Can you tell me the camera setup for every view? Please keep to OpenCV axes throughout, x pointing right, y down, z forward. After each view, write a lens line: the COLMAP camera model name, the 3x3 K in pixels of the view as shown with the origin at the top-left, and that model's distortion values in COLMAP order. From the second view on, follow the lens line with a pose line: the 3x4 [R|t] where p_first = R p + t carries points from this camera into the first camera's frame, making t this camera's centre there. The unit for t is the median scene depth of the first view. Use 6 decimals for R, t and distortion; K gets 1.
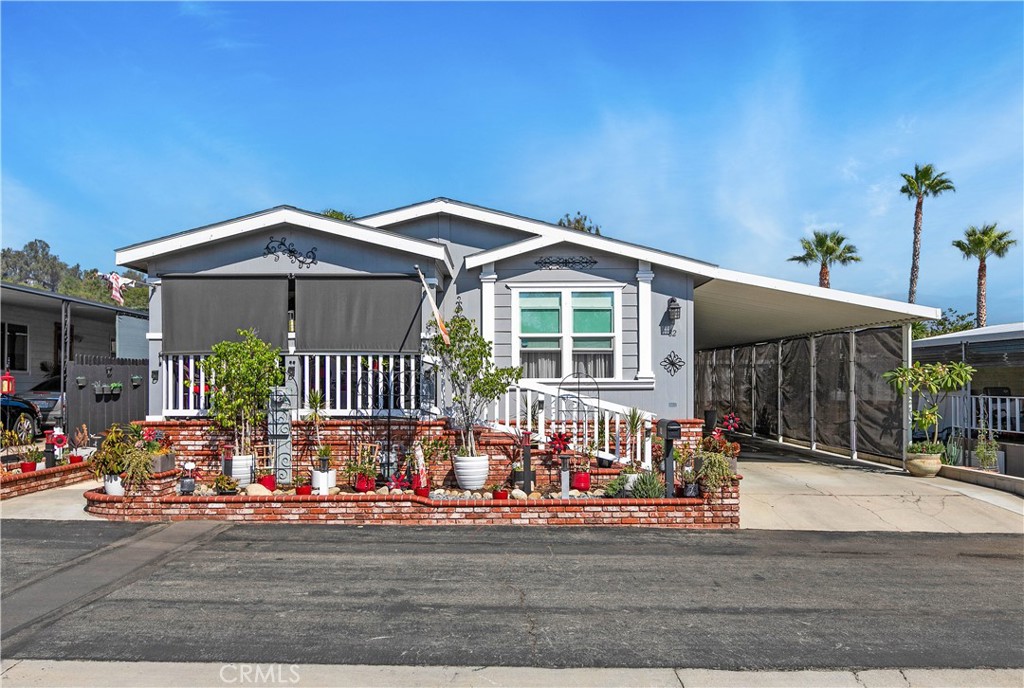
lens RADIAL K [[721.2, 0, 492.5], [0, 721.2, 386.4], [0, 0, 1]] dist [0.001199, -0.000314]
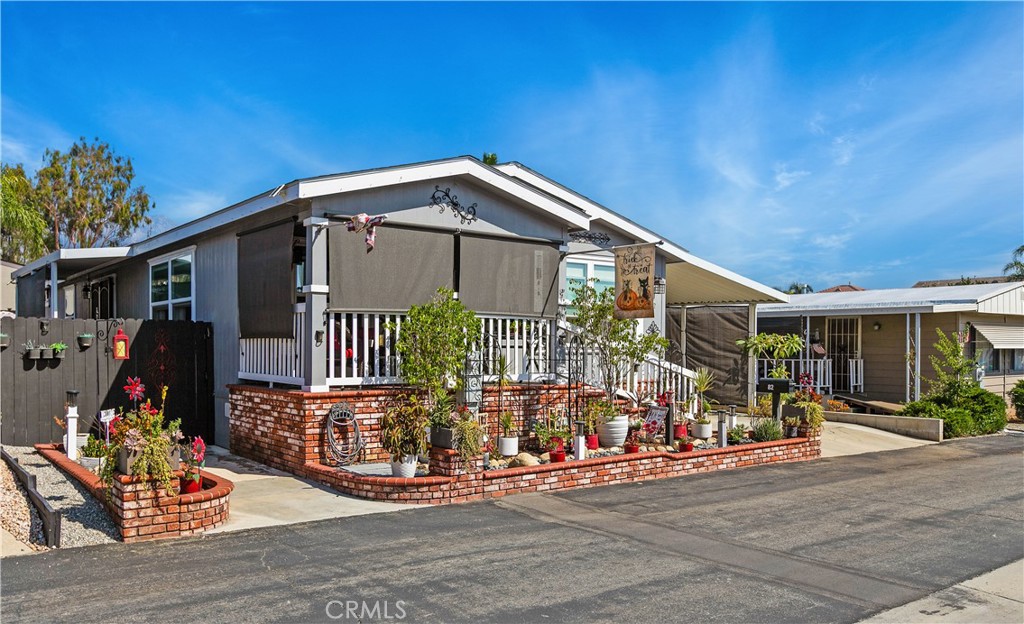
lens RADIAL K [[779.8, 0, 457.5], [0, 779.8, 365.4], [0, 0, 1]] dist [0.010568, 0.001915]
pose [[0.804535, -0.008248, 0.593848, -0.892199], [-0.005838, 0.999745, 0.021795, -0.002753], [-0.593877, -0.021001, 0.804282, 0.195024]]
